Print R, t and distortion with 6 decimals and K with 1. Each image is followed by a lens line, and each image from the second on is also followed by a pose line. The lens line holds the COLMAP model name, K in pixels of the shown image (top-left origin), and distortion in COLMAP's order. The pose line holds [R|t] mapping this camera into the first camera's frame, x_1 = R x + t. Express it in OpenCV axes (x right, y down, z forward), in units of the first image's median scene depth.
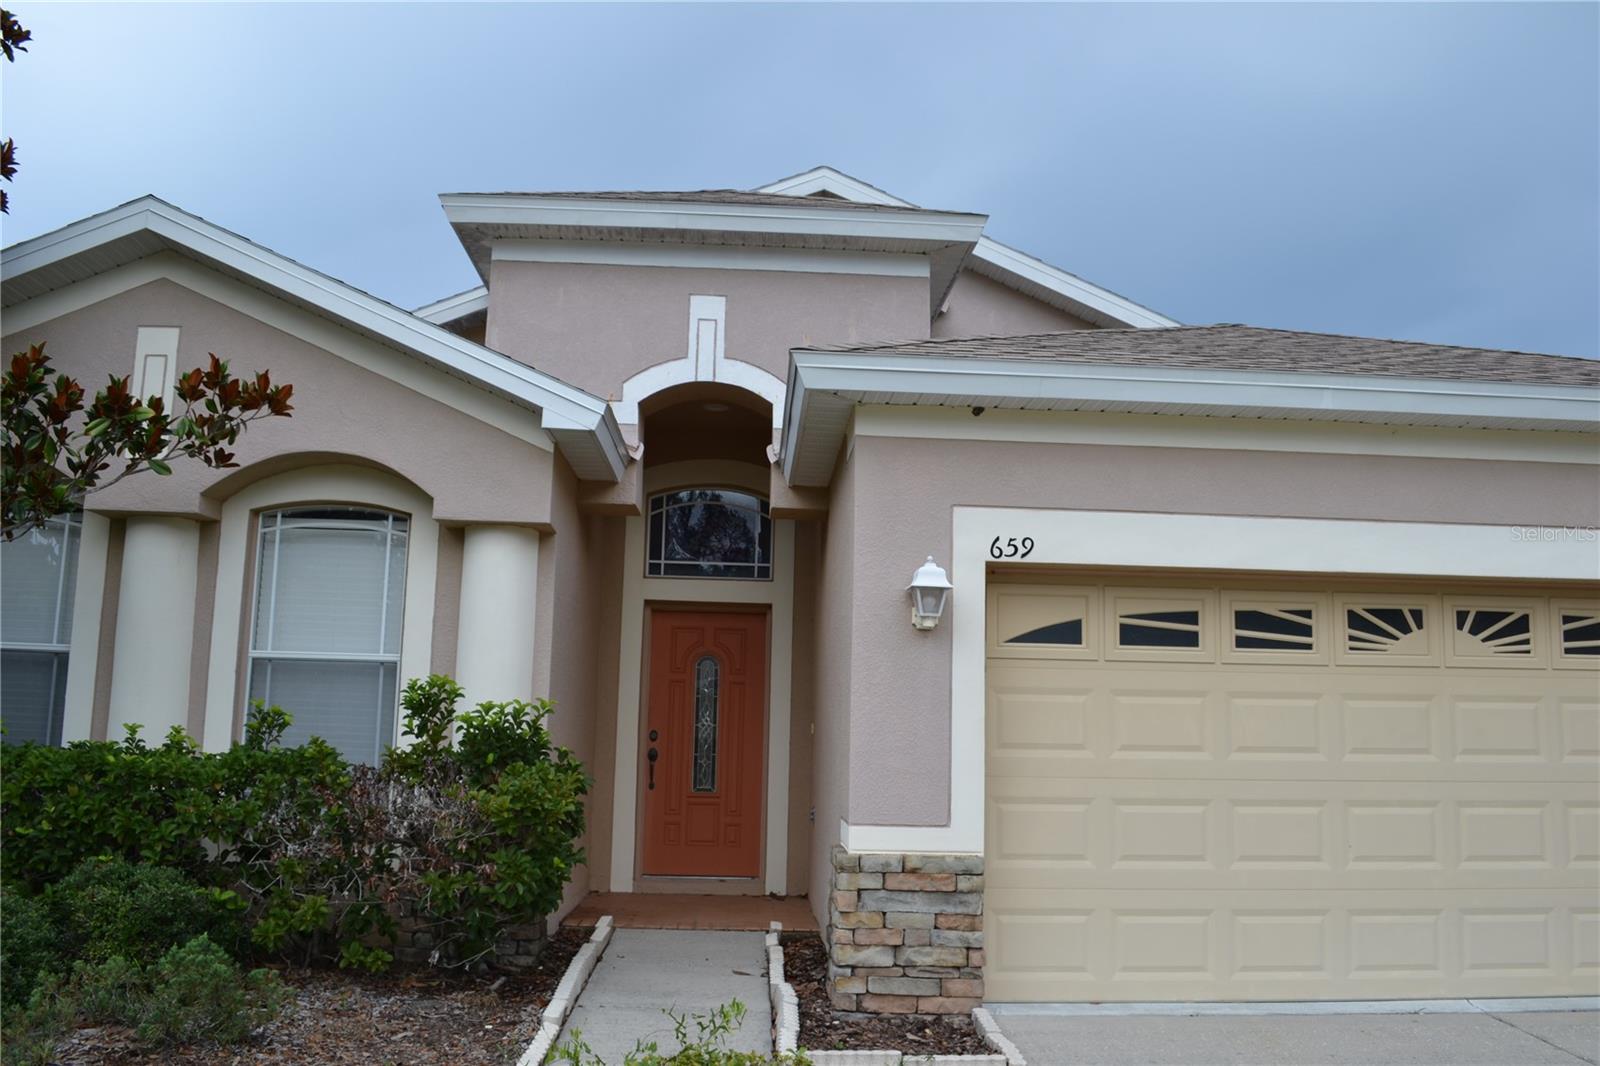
lens RADIAL K [[1279.3, 0, 800.0], [0, 1279.3, 533.0], [0, 0, 1]] dist [-0.077066, 0.007438]
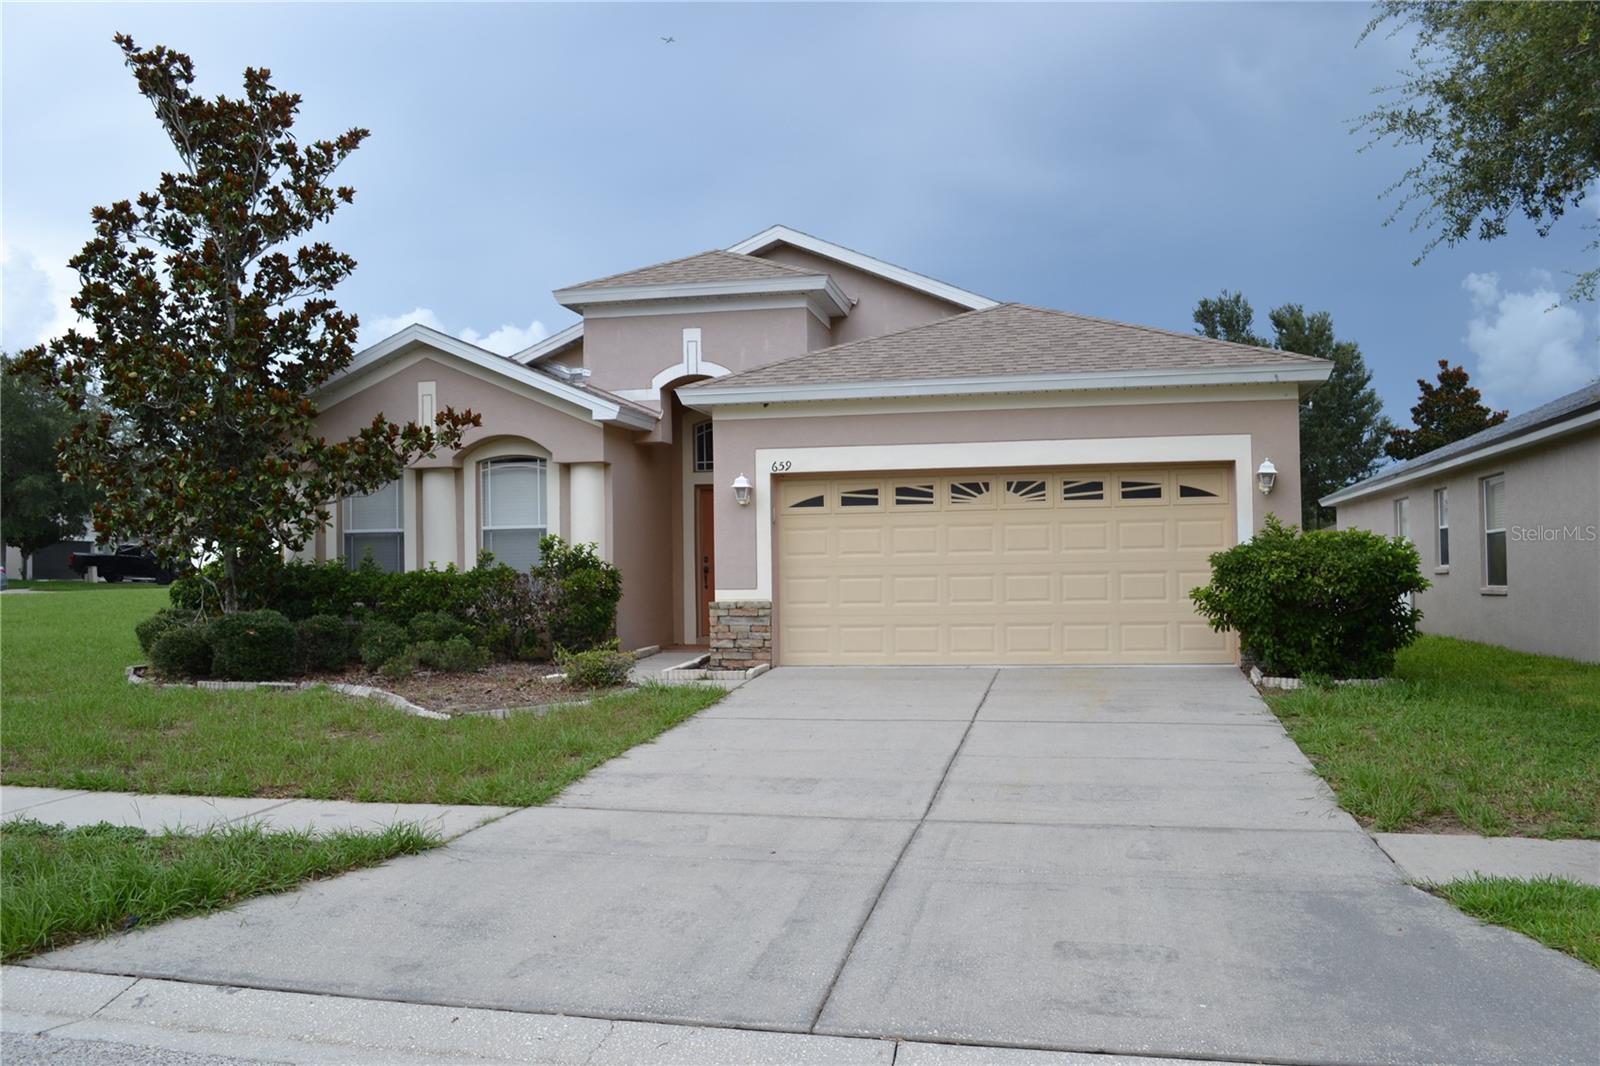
lens RADIAL K [[1448.7, 0, 800.0], [0, 1448.7, 533.0], [0, 0, 1]] dist [-0.049030, -0.000602]
pose [[0.965752, -0.045473, -0.255452, 0.818691], [0.077335, 0.990222, 0.116101, -0.160709], [0.247675, -0.131880, 0.959826, -1.410395]]
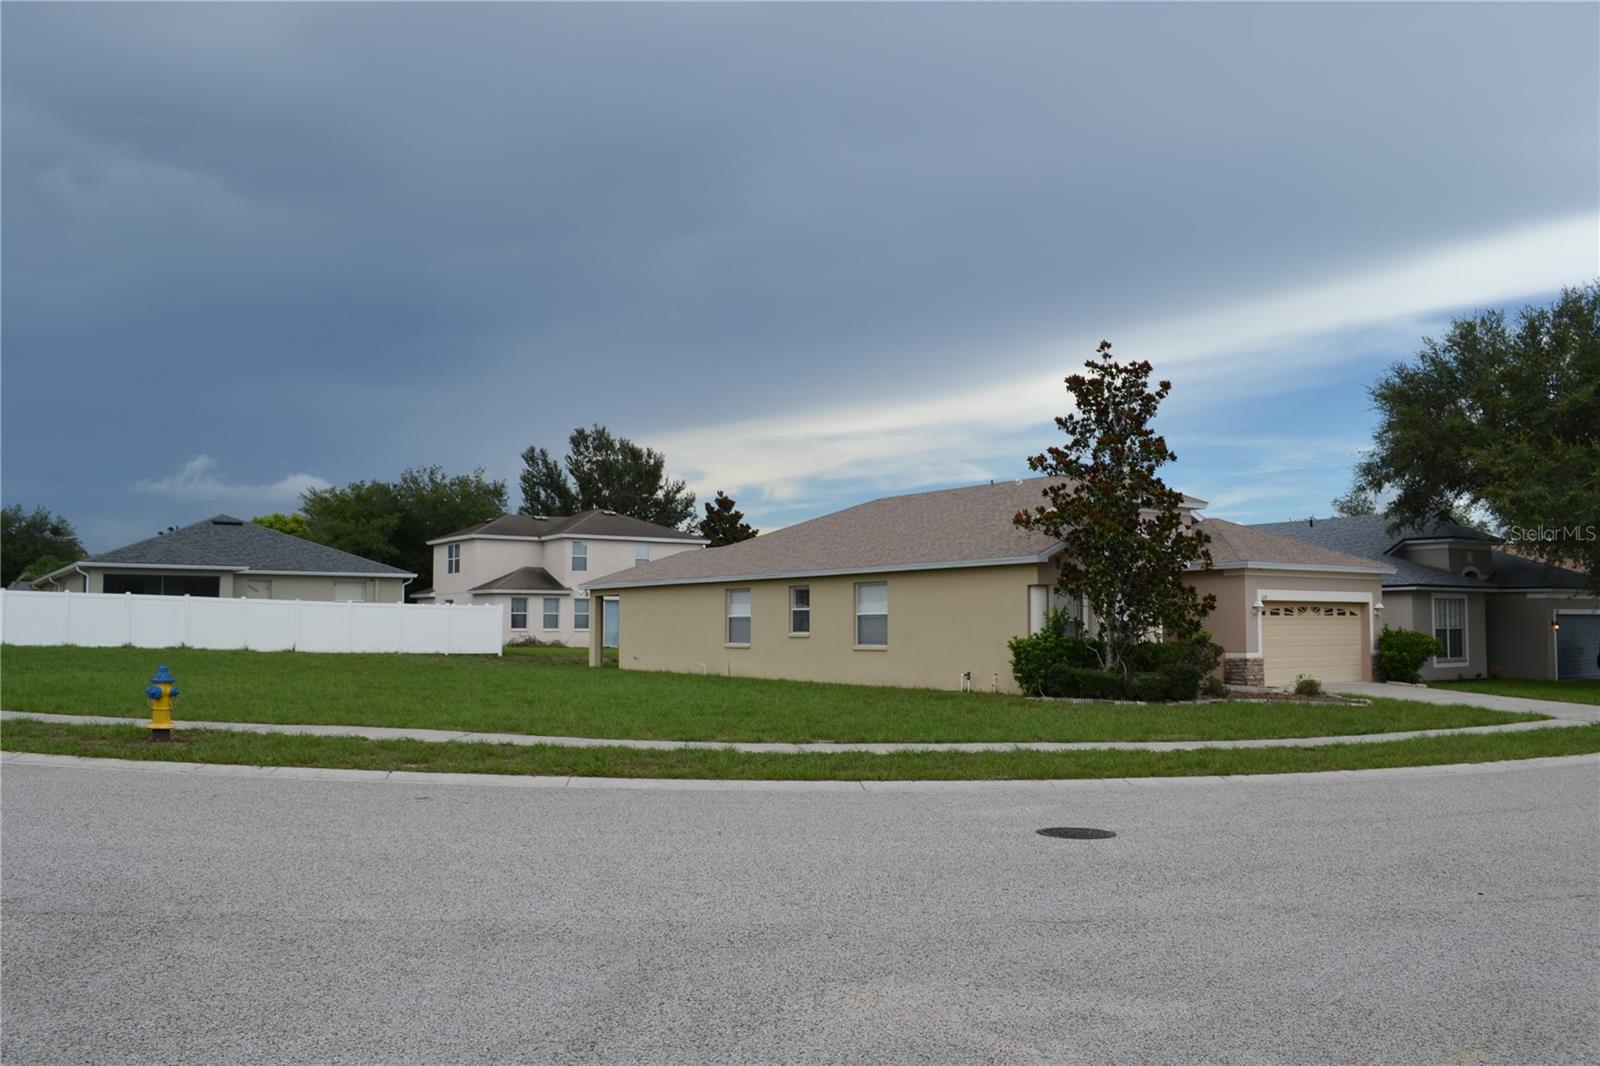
lens RADIAL K [[1279.3, 0, 800.0], [0, 1279.3, 533.0], [0, 0, 1]] dist [-0.077066, 0.007438]
pose [[0.843023, 0.015554, 0.537653, -3.948850], [-0.067284, 0.994780, 0.076719, -0.486327], [-0.533653, -0.100851, 0.839669, -2.125438]]
